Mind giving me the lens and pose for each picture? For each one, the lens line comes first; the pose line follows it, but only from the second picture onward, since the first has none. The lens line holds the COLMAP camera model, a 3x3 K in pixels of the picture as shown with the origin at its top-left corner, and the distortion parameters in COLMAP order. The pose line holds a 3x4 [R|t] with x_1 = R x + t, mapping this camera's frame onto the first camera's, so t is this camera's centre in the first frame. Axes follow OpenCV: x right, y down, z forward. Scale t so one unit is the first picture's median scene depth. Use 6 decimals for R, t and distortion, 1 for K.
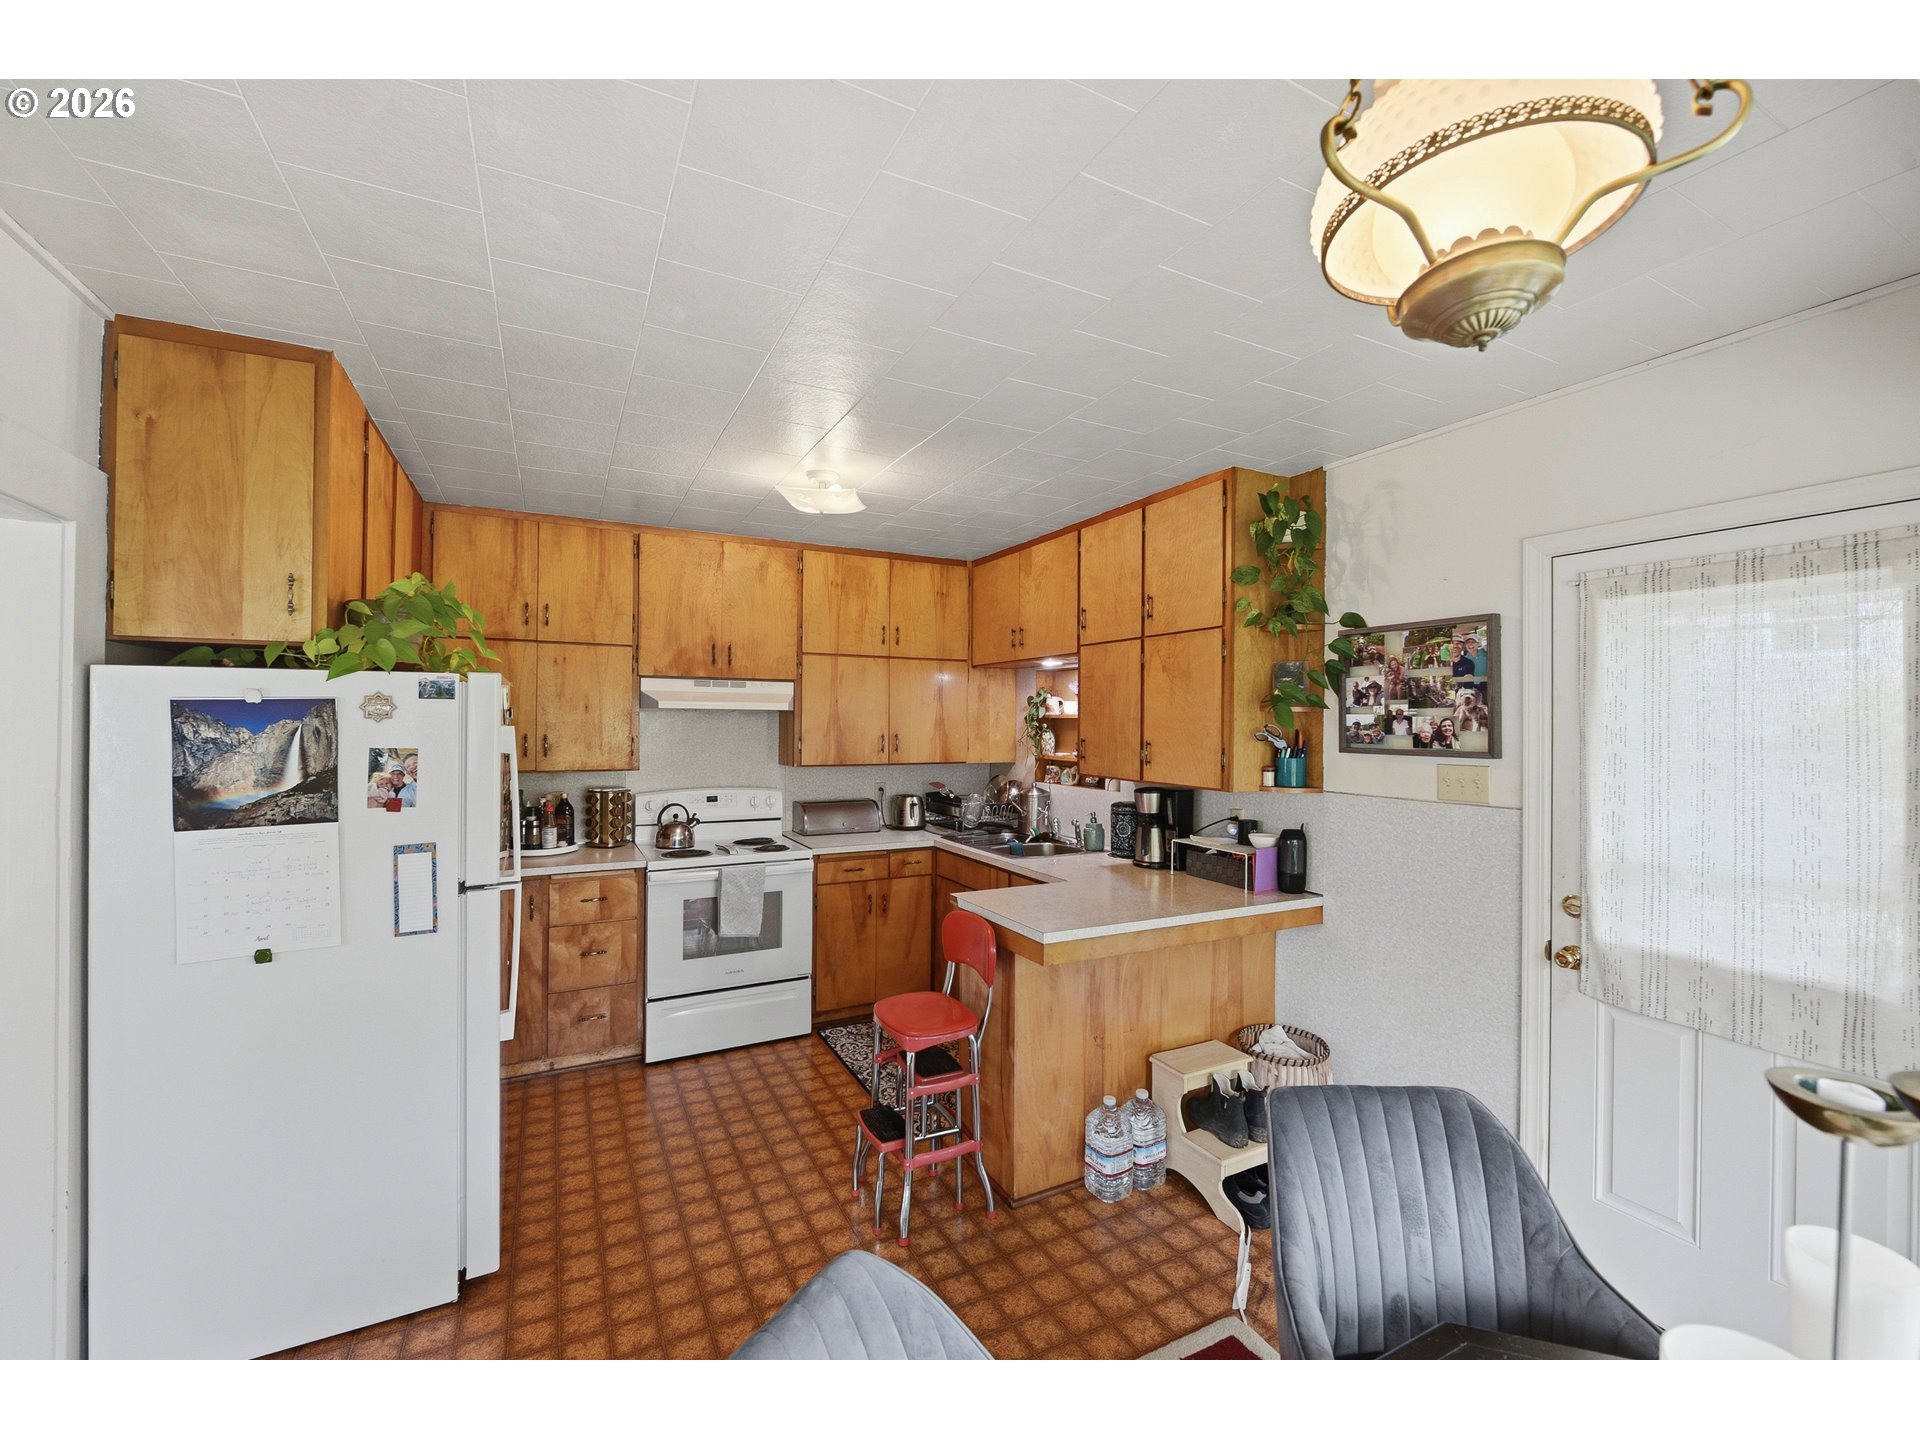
lens RADIAL K [[779.0, 0, 970.2], [0, 779.0, 715.9], [0, 0, 1]] dist [-0.009040, -0.001359]
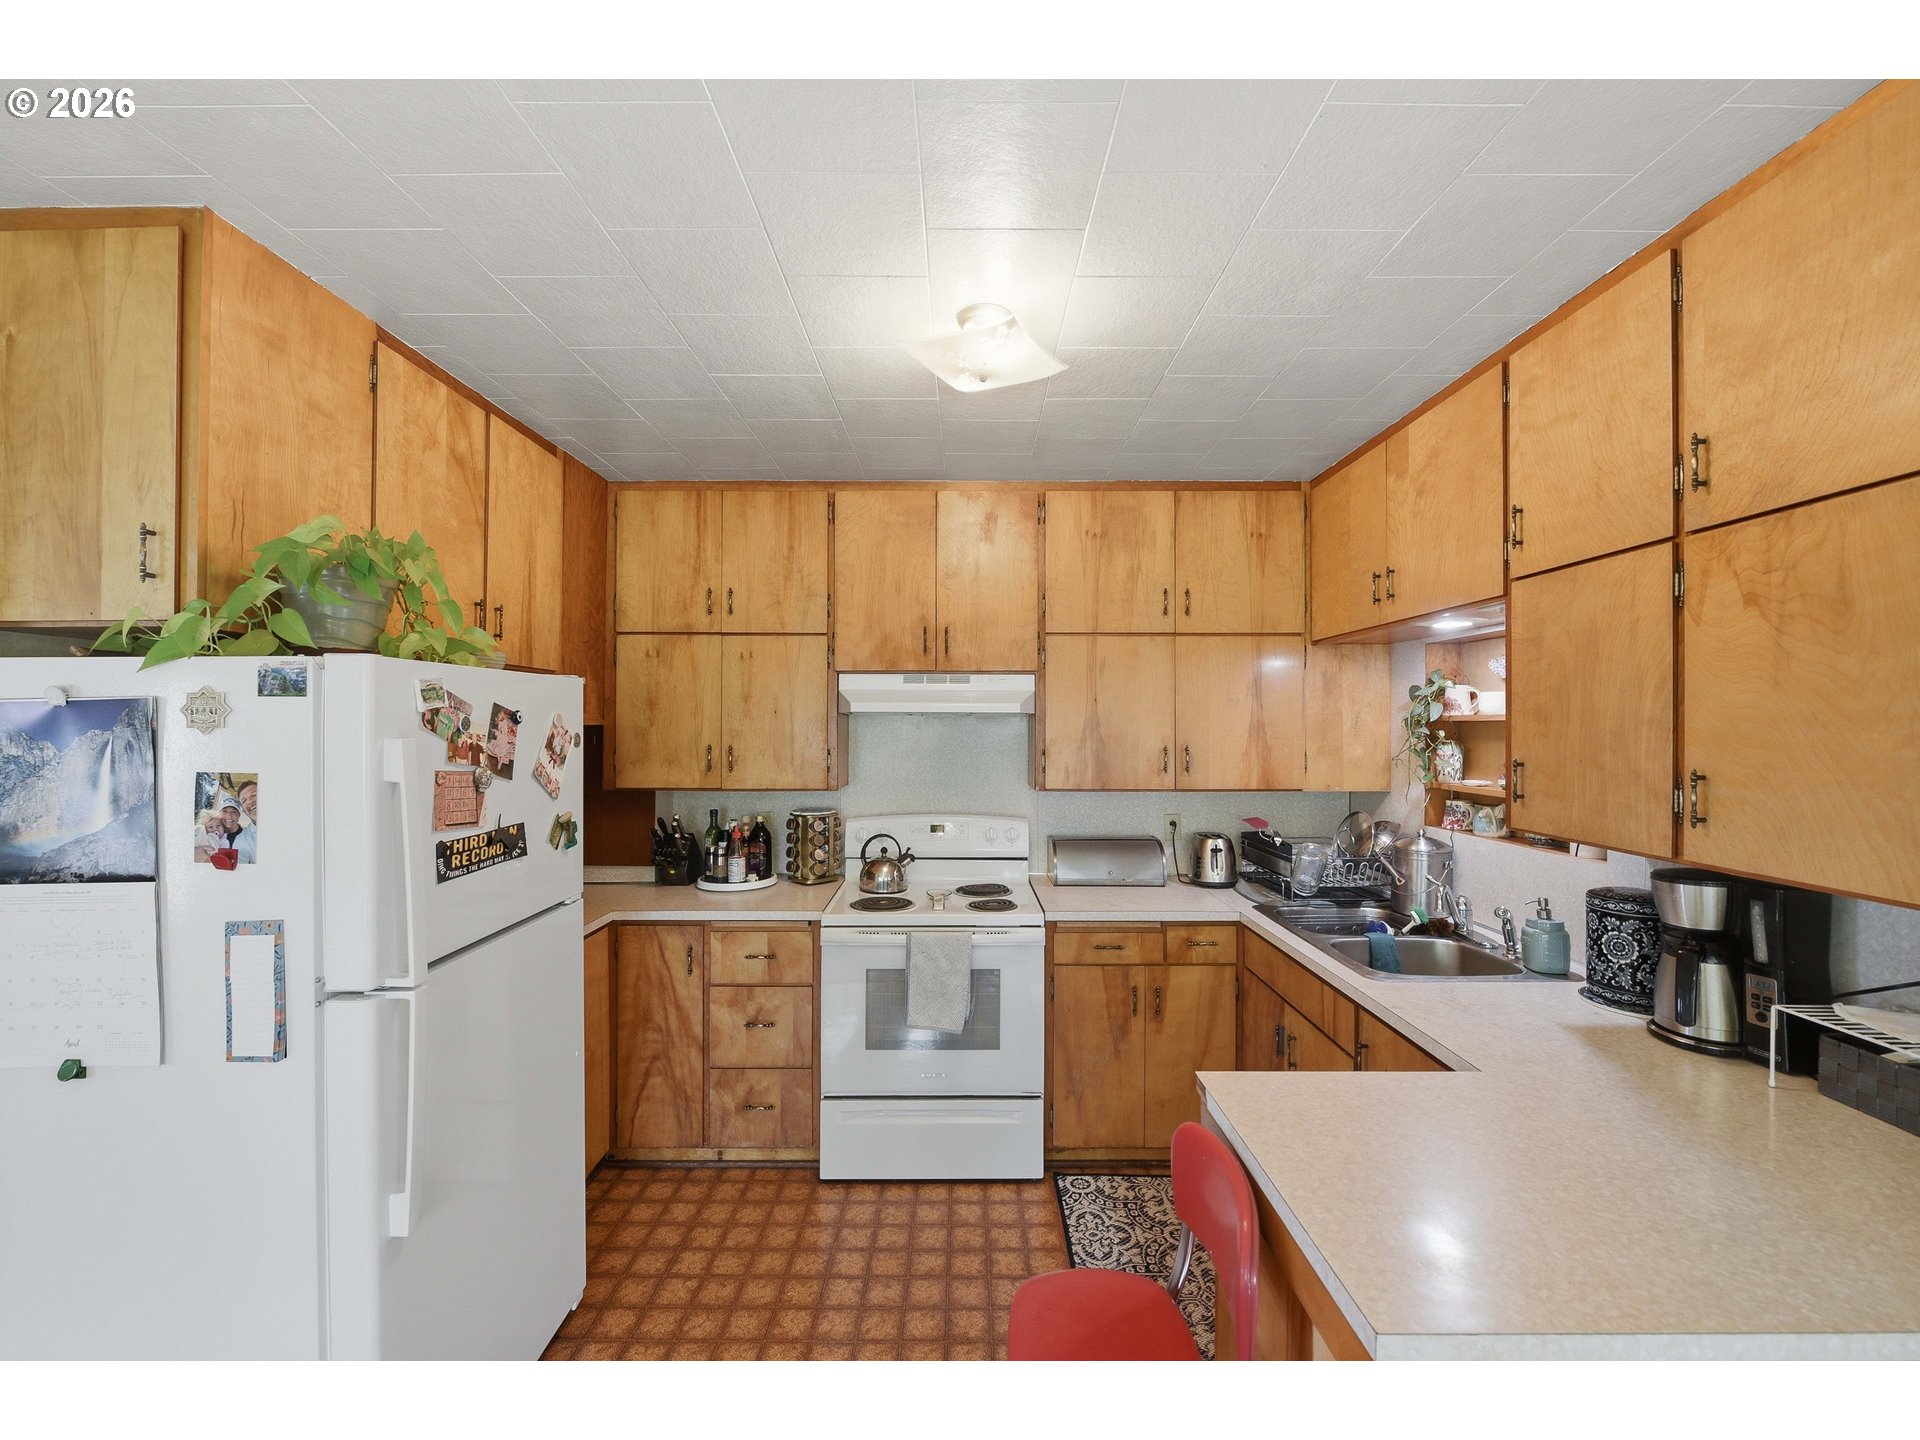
lens RADIAL K [[779.0, 0, 957.0], [0, 779.0, 720.9], [0, 0, 1]] dist [-0.009040, -0.001359]
pose [[0.884069, -0.007382, -0.467298, 0.058044], [0.006873, 0.999972, -0.002794, 0.002104], [0.467306, -0.000741, 0.884096, 0.384768]]
